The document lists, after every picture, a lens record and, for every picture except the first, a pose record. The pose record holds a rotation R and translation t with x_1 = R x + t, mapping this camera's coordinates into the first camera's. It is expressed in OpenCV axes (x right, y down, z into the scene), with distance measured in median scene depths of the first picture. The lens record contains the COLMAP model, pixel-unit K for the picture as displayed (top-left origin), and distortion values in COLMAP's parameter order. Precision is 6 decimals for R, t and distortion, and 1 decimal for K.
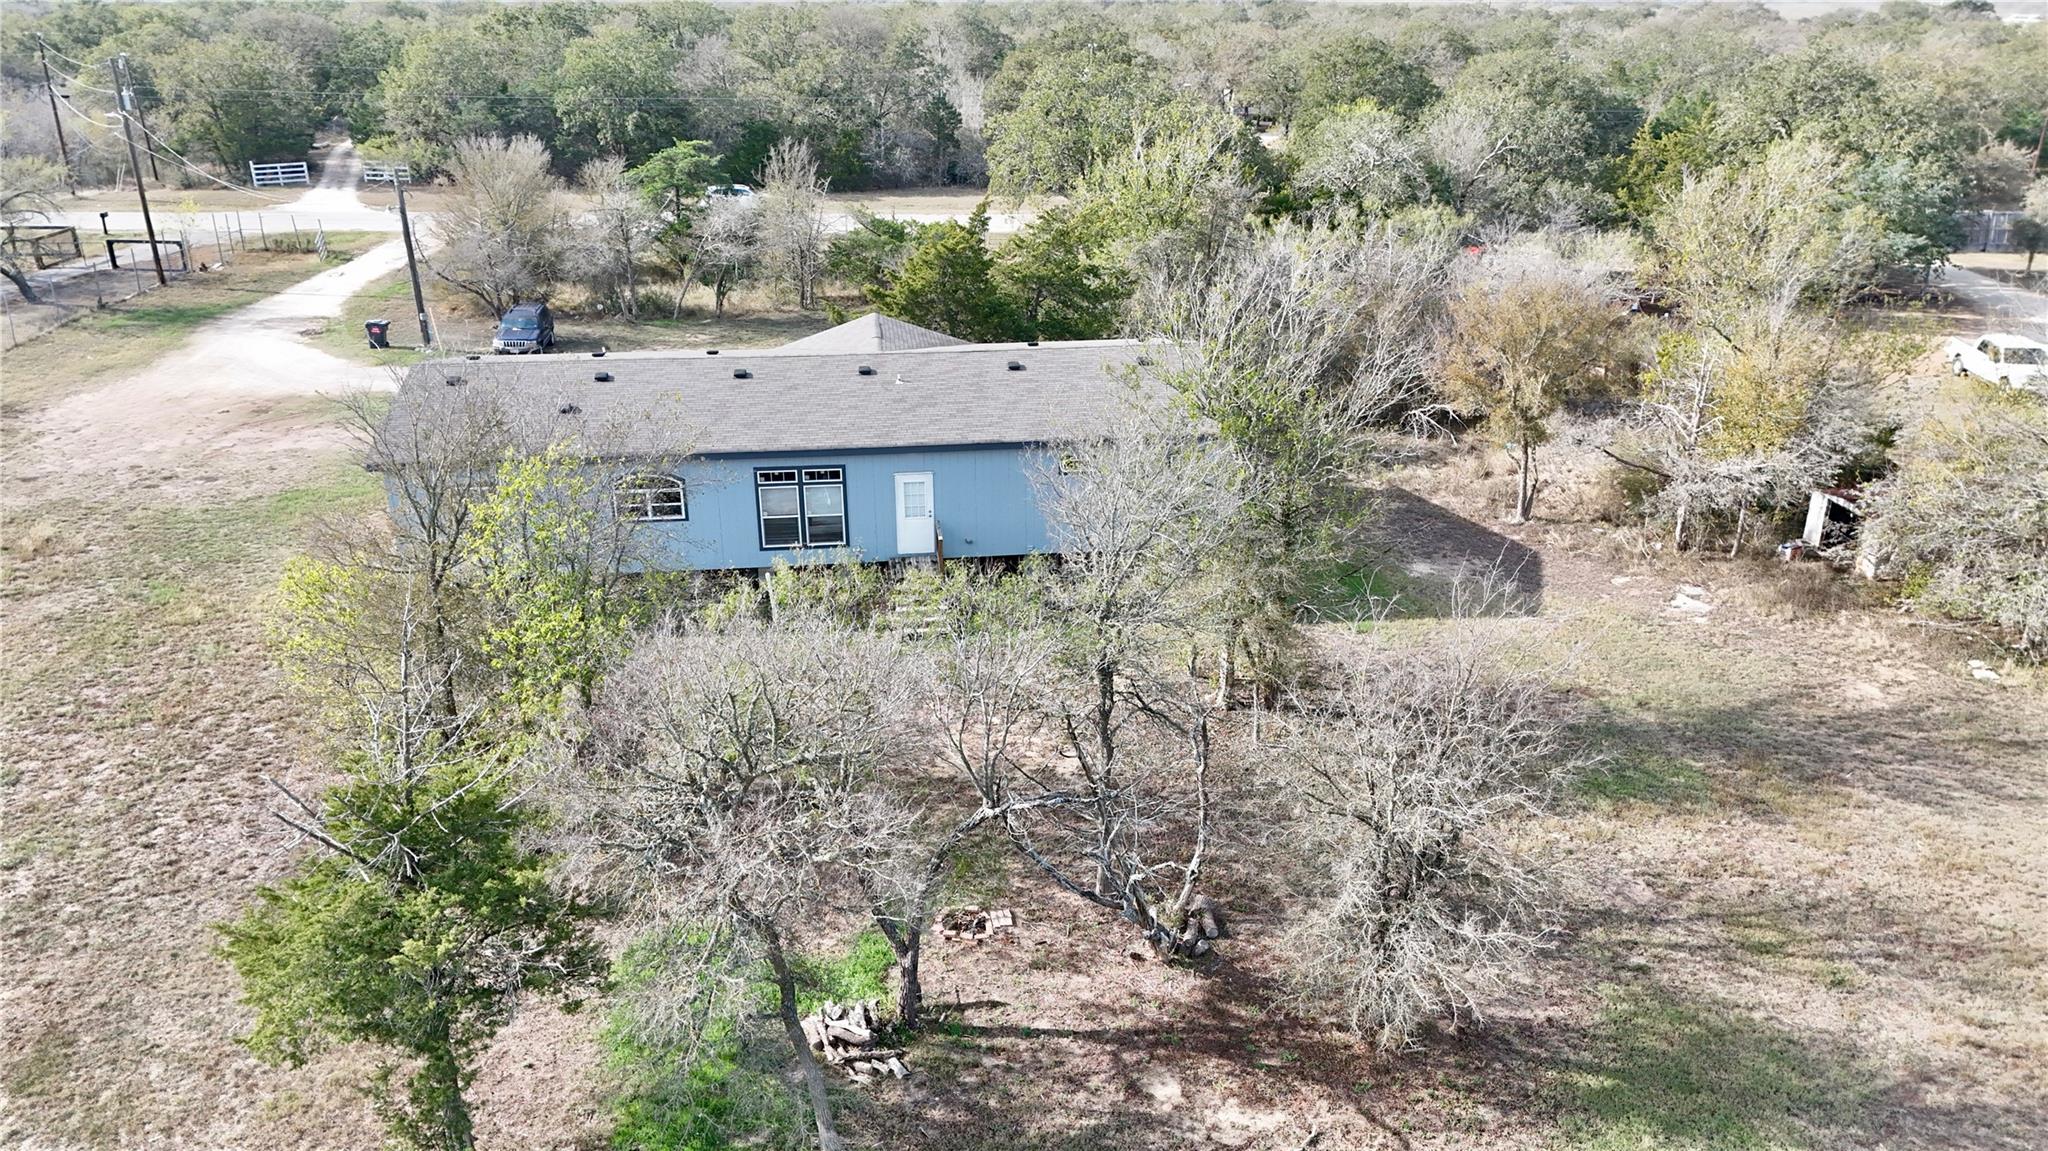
lens RADIAL K [[1501.9, 0, 1024.7], [0, 1501.9, 588.1], [0, 0, 1]] dist [0.057881, -0.024228]
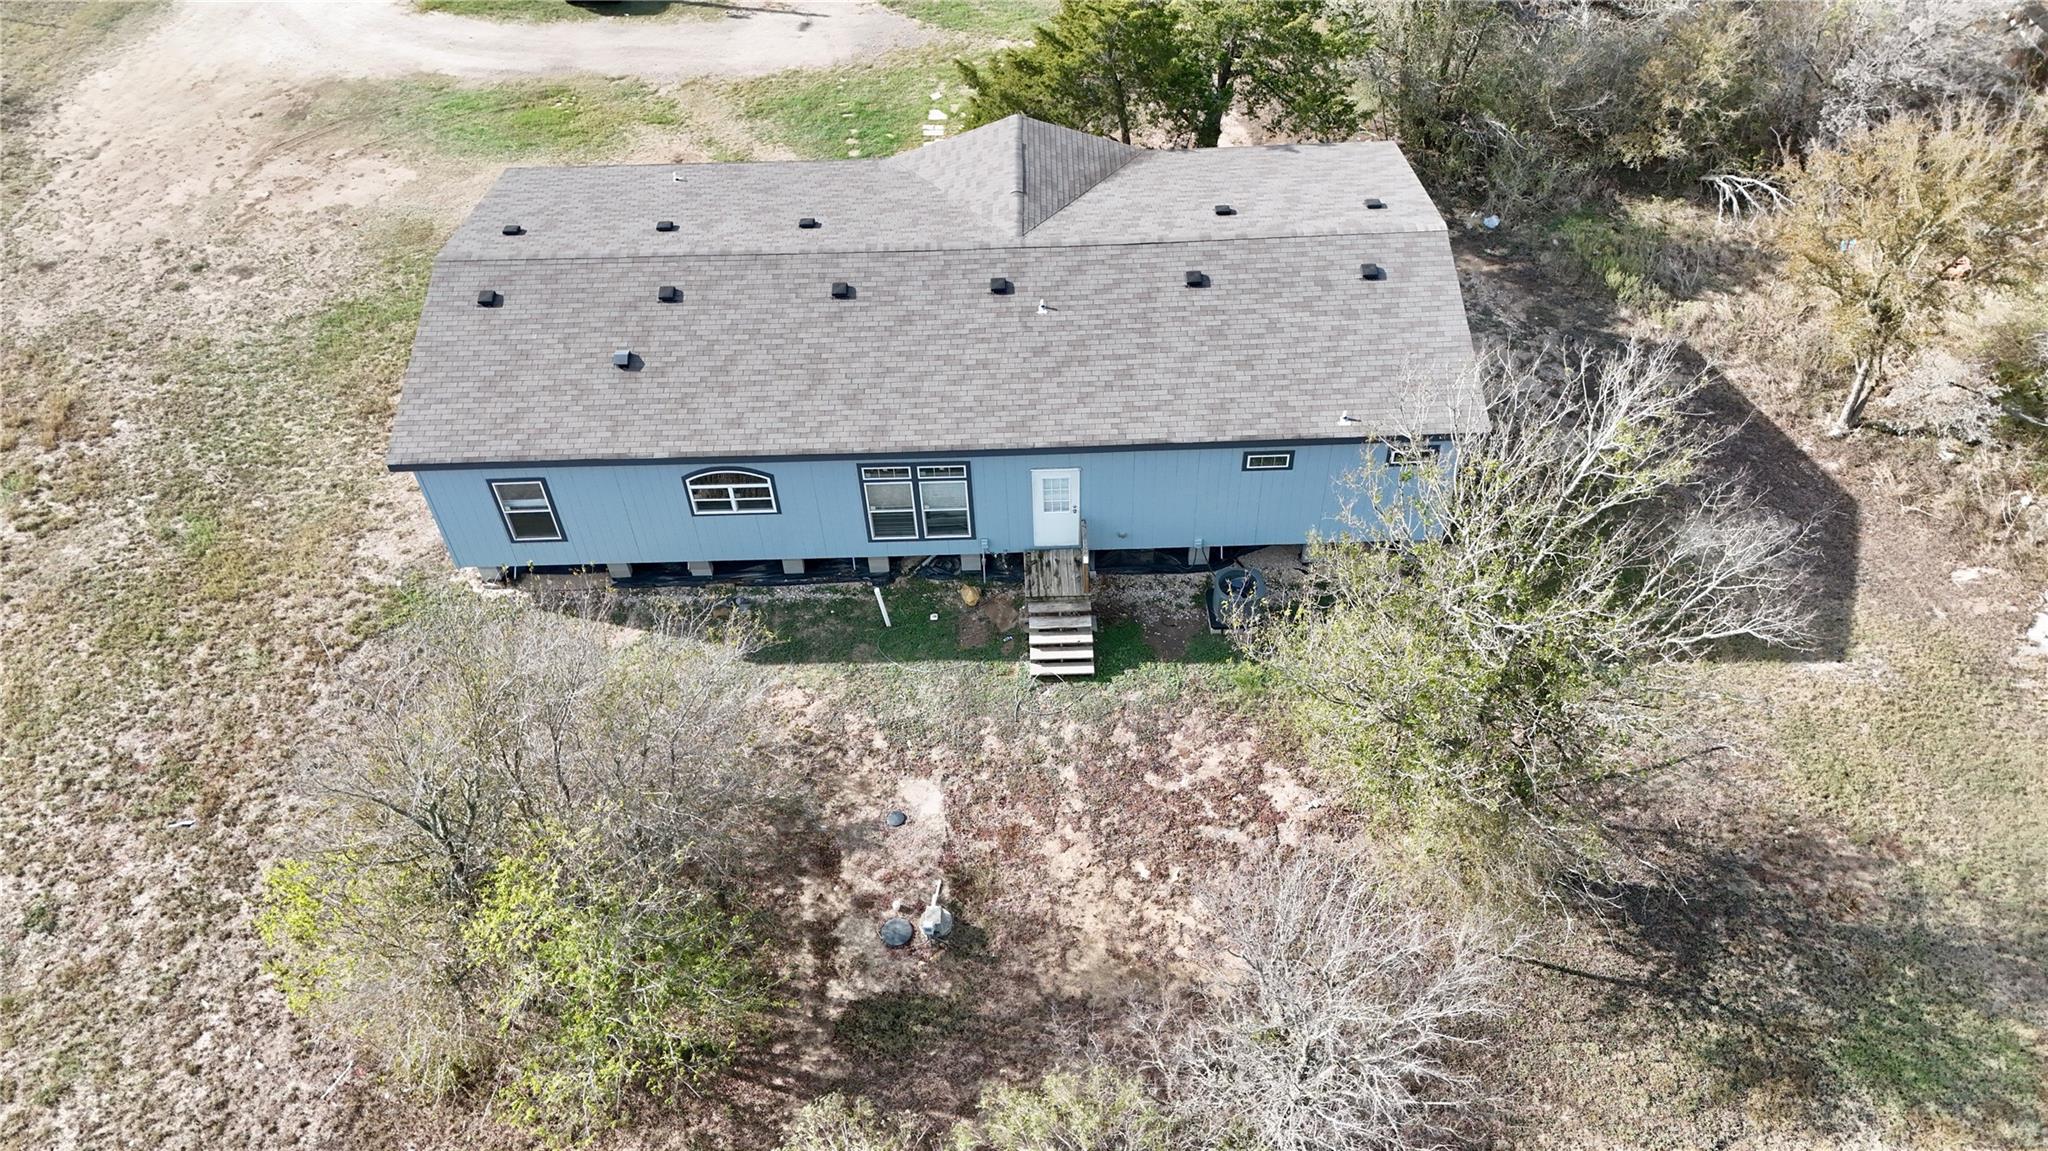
lens RADIAL K [[1501.9, 0, 1018.5], [0, 1501.9, 568.2], [0, 0, 1]] dist [0.057881, -0.024228]
pose [[0.993738, 0.060714, -0.093806, -0.016383], [-0.016936, 0.911645, 0.410629, -0.353251], [0.110449, -0.406469, 0.906964, 0.260041]]
